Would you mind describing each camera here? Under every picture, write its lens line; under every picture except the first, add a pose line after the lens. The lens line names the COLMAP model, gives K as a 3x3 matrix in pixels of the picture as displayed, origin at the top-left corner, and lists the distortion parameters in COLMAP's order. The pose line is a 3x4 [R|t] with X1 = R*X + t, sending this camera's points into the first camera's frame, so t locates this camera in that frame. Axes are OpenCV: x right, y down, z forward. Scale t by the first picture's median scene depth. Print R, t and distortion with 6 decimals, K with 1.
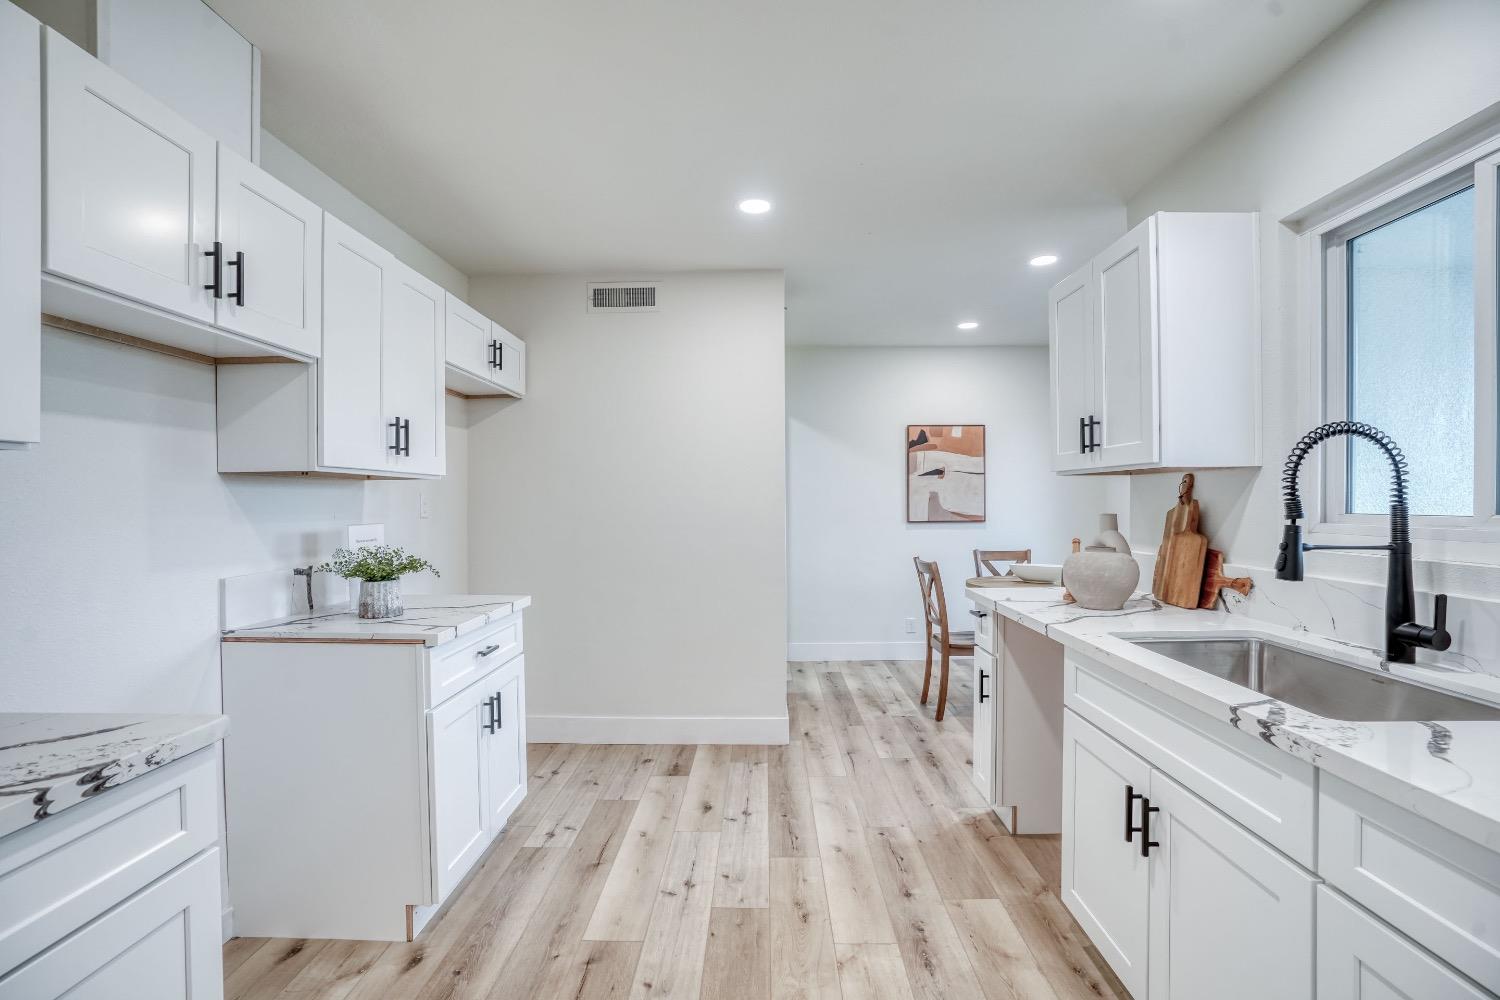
lens RADIAL K [[704.3, 0, 754.9], [0, 704.3, 503.0], [0, 0, 1]] dist [-0.071274, 0.027661]
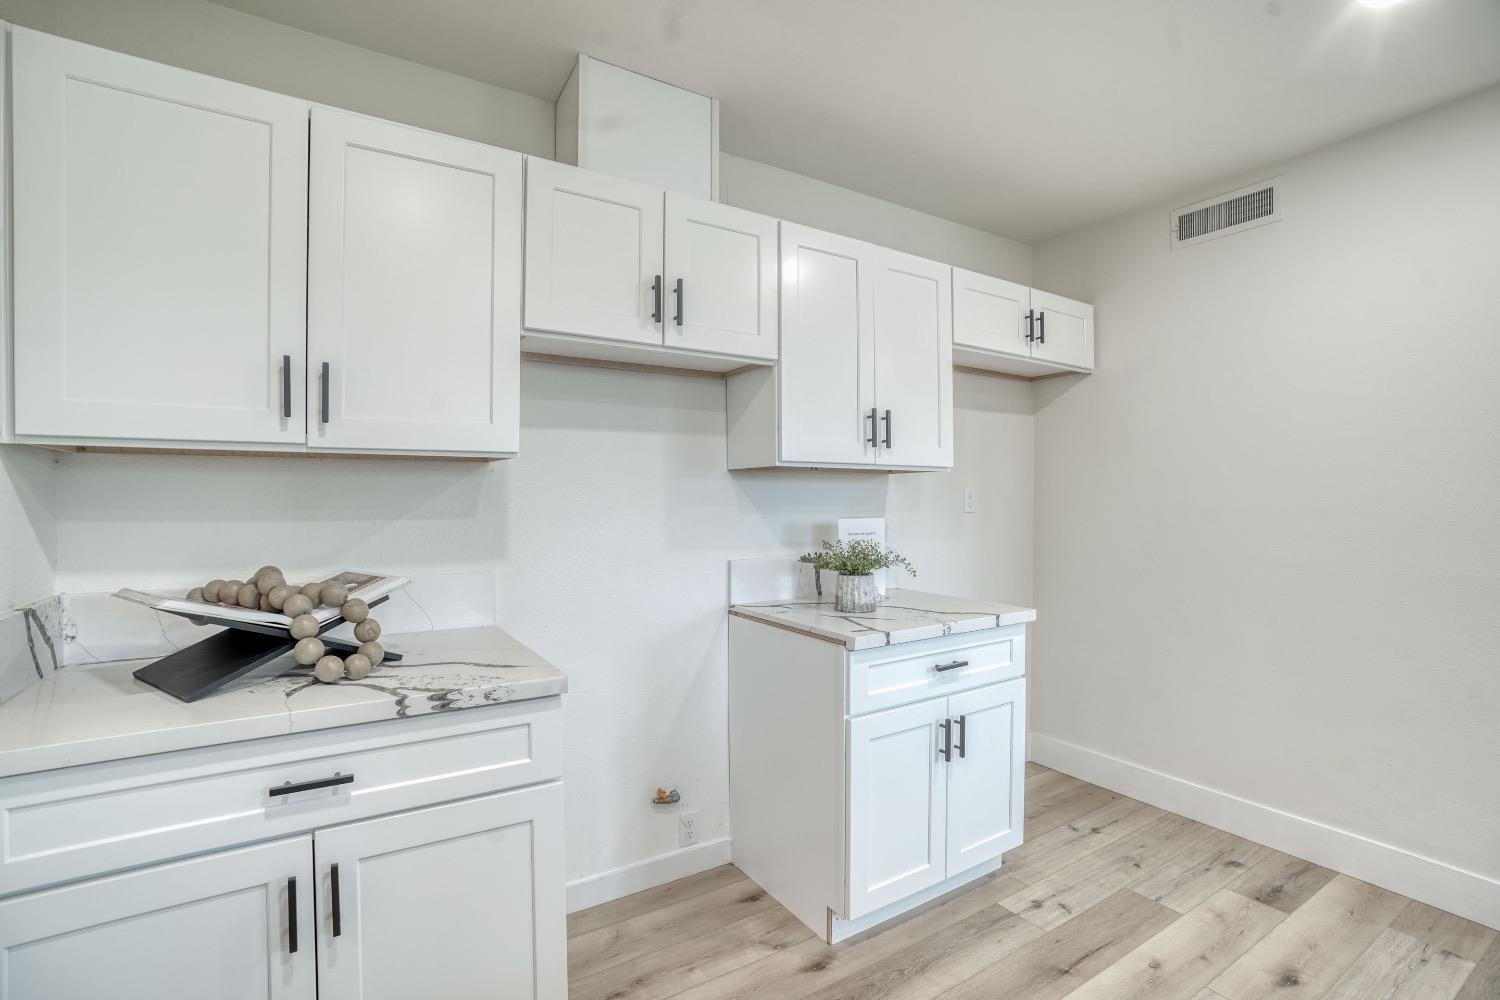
lens RADIAL K [[690.2, 0, 744.6], [0, 690.2, 504.8], [0, 0, 1]] dist [-0.066947, 0.022033]
pose [[0.538631, 0.012528, -0.842449, 0.199840], [-0.004614, 0.999918, 0.011919, 0.000515], [0.842529, -0.002533, 0.538644, 0.317952]]
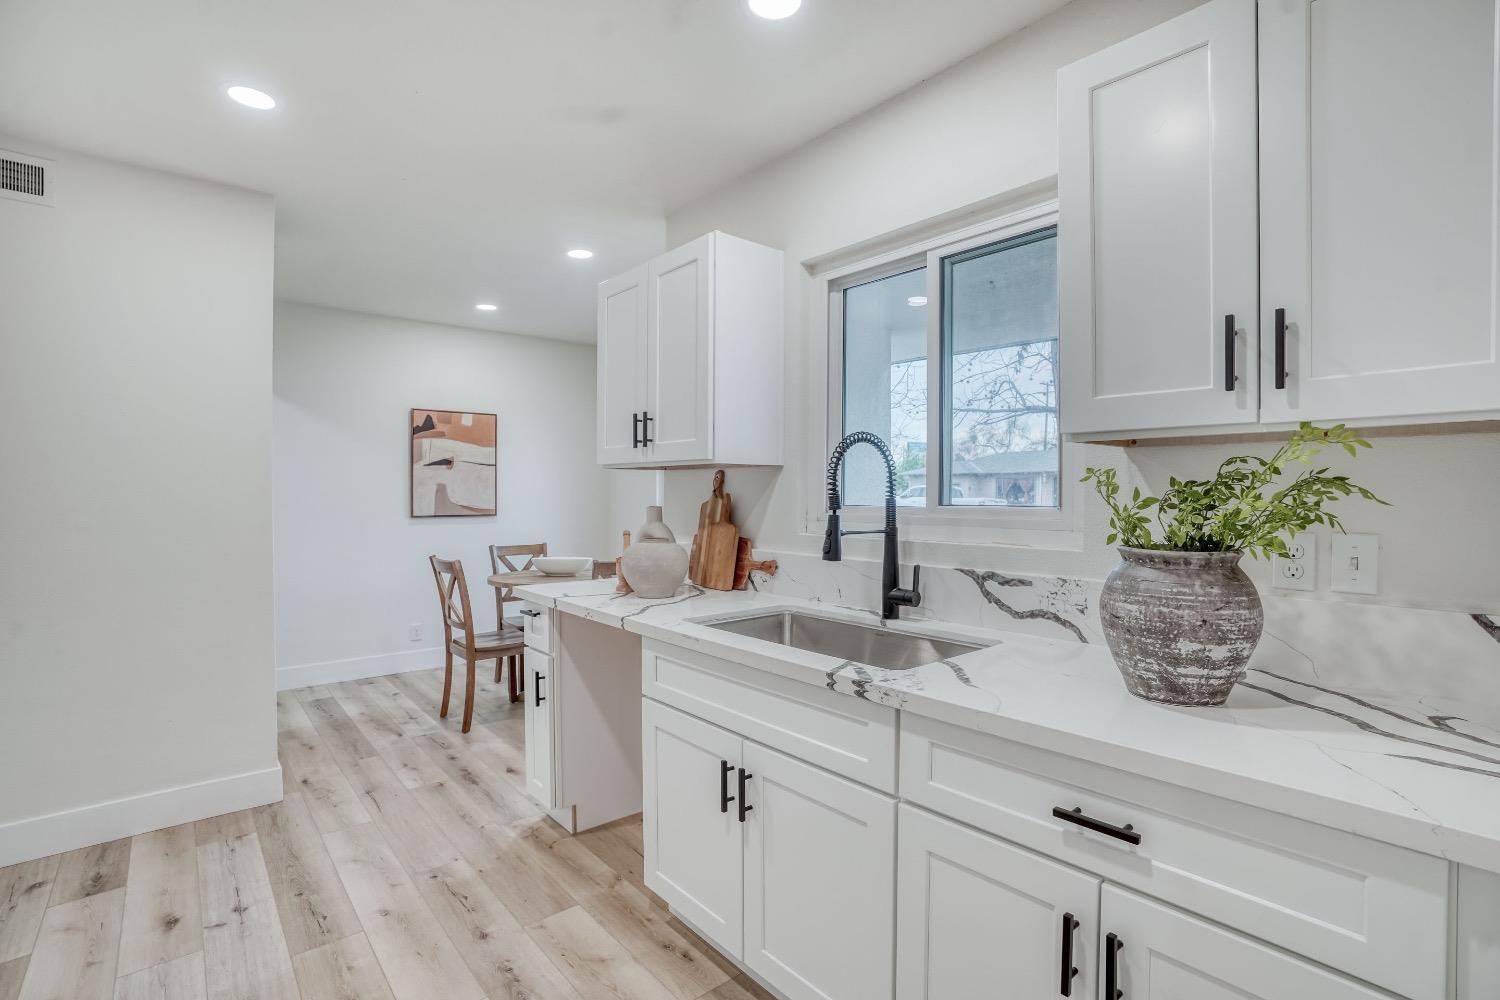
lens RADIAL K [[704.3, 0, 754.9], [0, 704.3, 503.0], [0, 0, 1]] dist [-0.071274, 0.027661]
pose [[0.743078, -0.002469, 0.669200, -0.103310], [-0.003890, 0.999960, 0.008009, 0.001255], [-0.669193, -0.008554, 0.743039, 0.112937]]
